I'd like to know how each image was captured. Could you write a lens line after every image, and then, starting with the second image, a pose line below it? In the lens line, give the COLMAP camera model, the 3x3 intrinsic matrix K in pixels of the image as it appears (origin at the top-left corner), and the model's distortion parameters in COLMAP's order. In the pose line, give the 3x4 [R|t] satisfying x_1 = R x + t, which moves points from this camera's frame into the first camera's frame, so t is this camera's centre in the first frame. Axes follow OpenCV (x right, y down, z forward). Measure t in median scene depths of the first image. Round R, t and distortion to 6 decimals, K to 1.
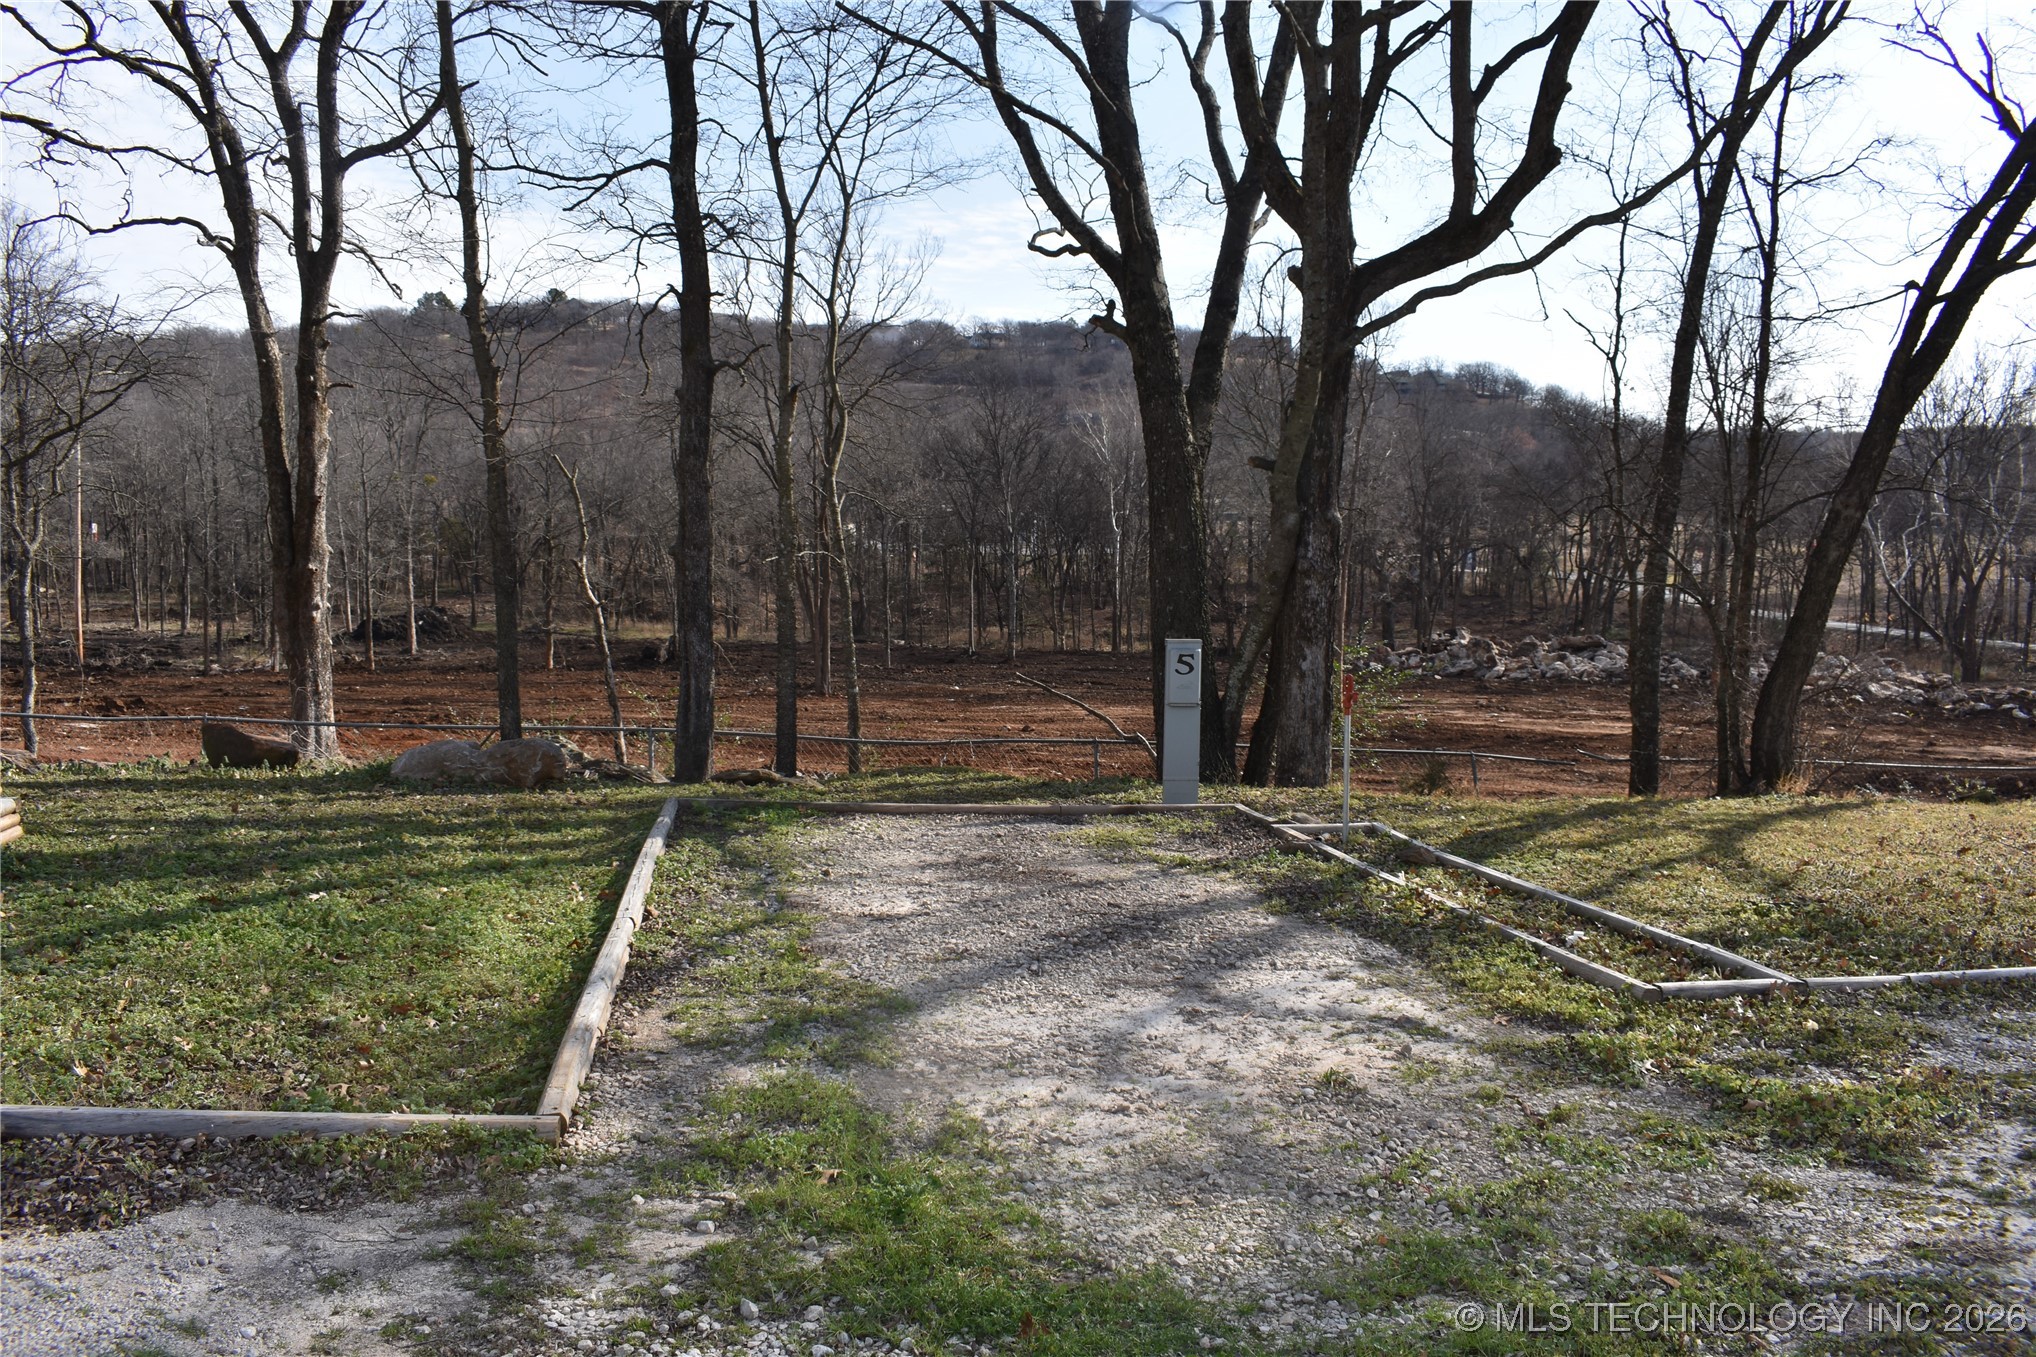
lens RADIAL K [[1621.4, 0, 1018.0], [0, 1621.4, 678.5], [0, 0, 1]] dist [-0.081250, 0.000958]
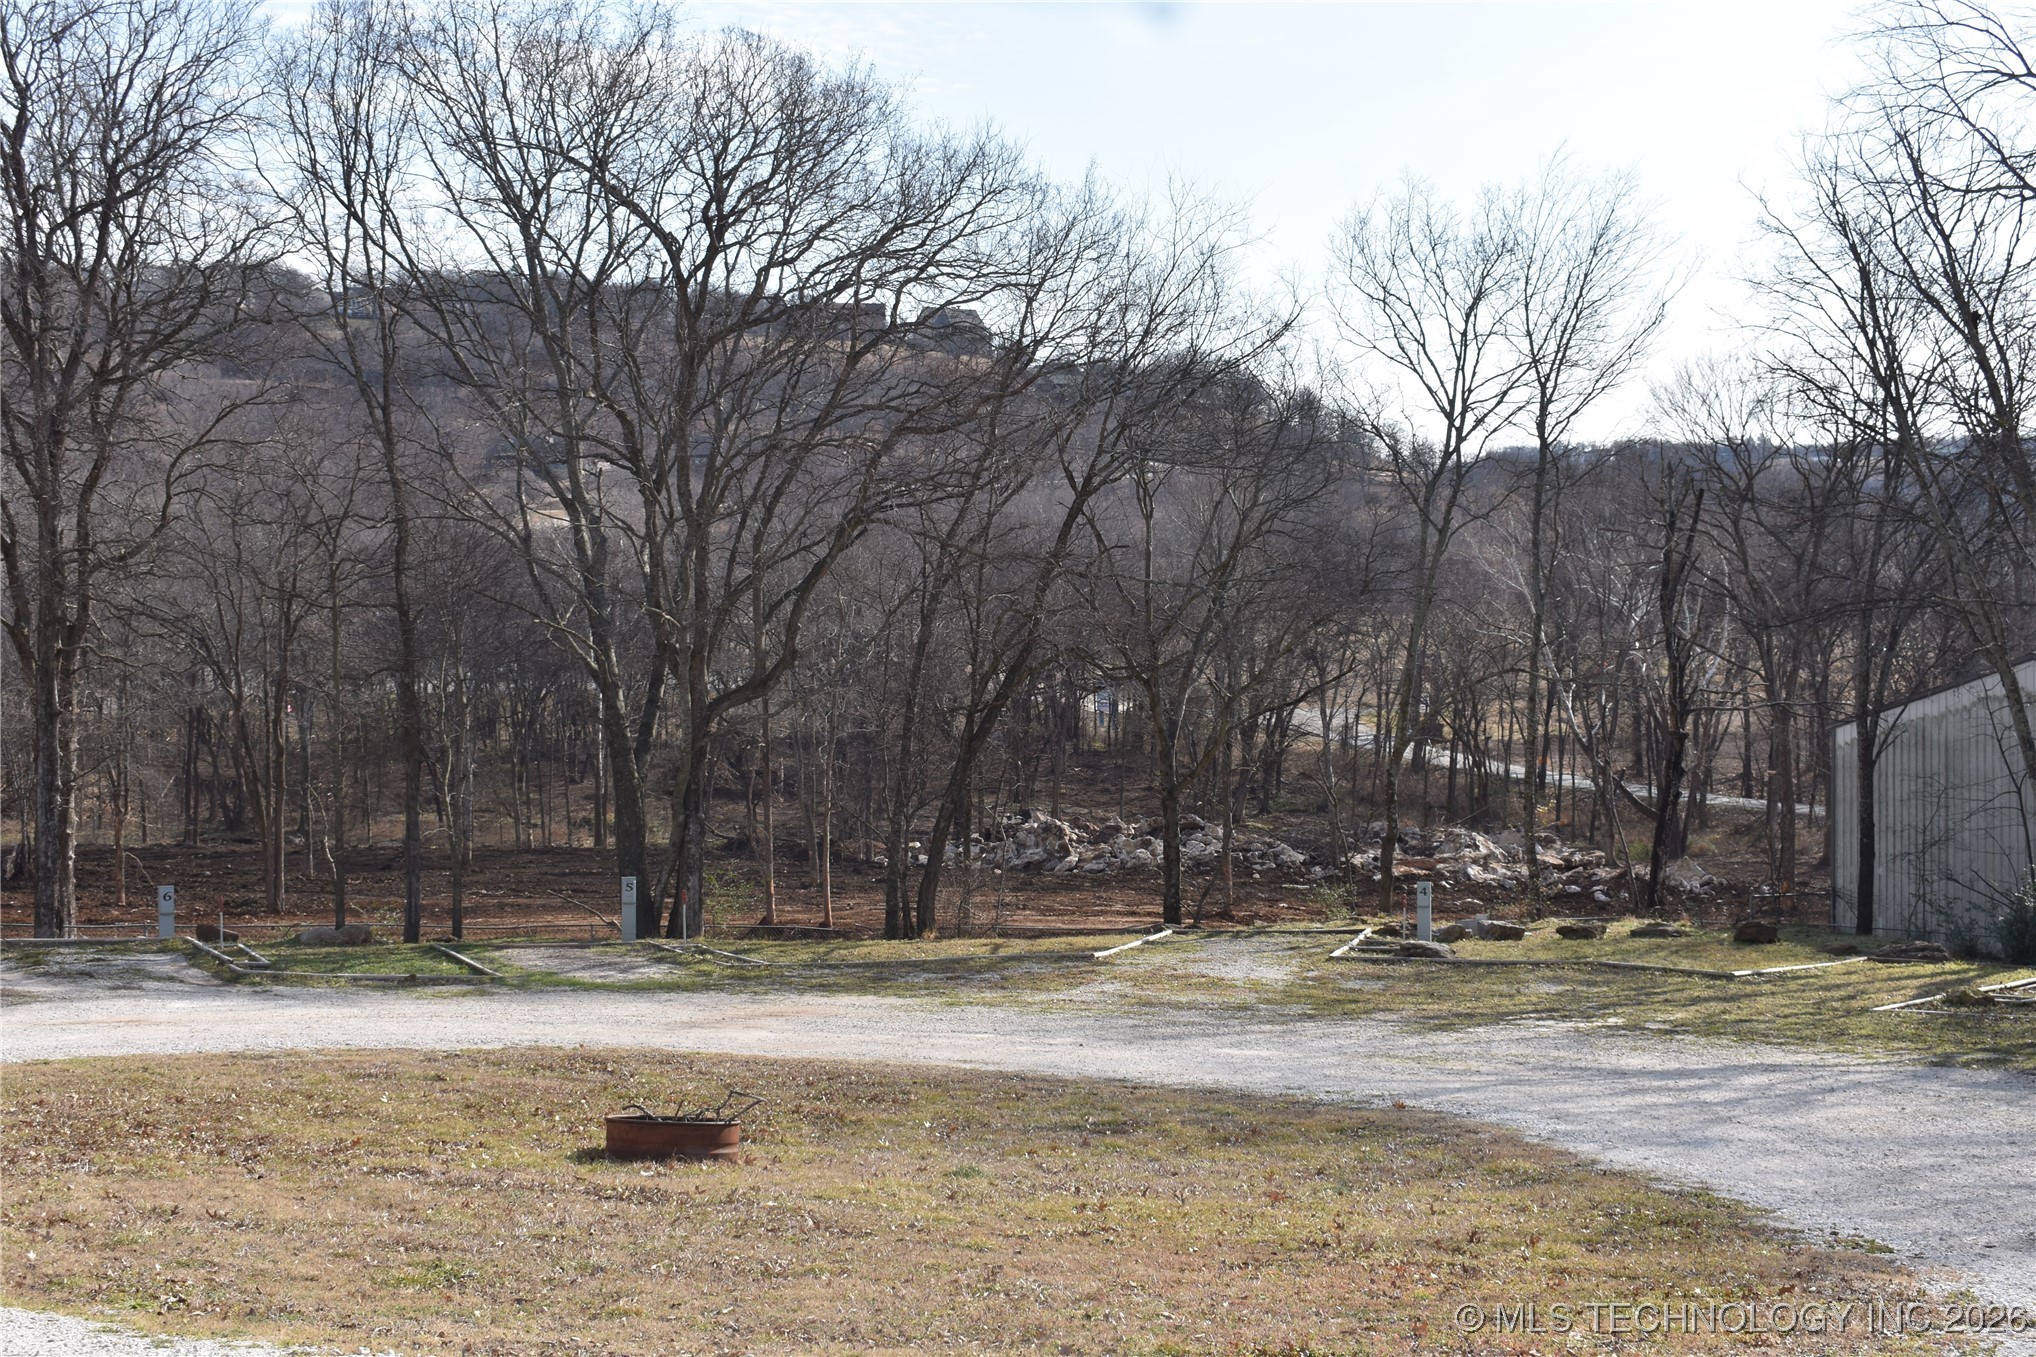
lens RADIAL K [[2776.4, 0, 1018.0], [0, 2776.4, 678.5], [0, 0, 1]] dist [-0.010540, -0.021120]
pose [[0.977812, -0.011912, 0.209146, -0.023171], [0.026660, 0.997340, -0.067834, -0.002613], [-0.207782, 0.071905, 0.975529, -0.379695]]
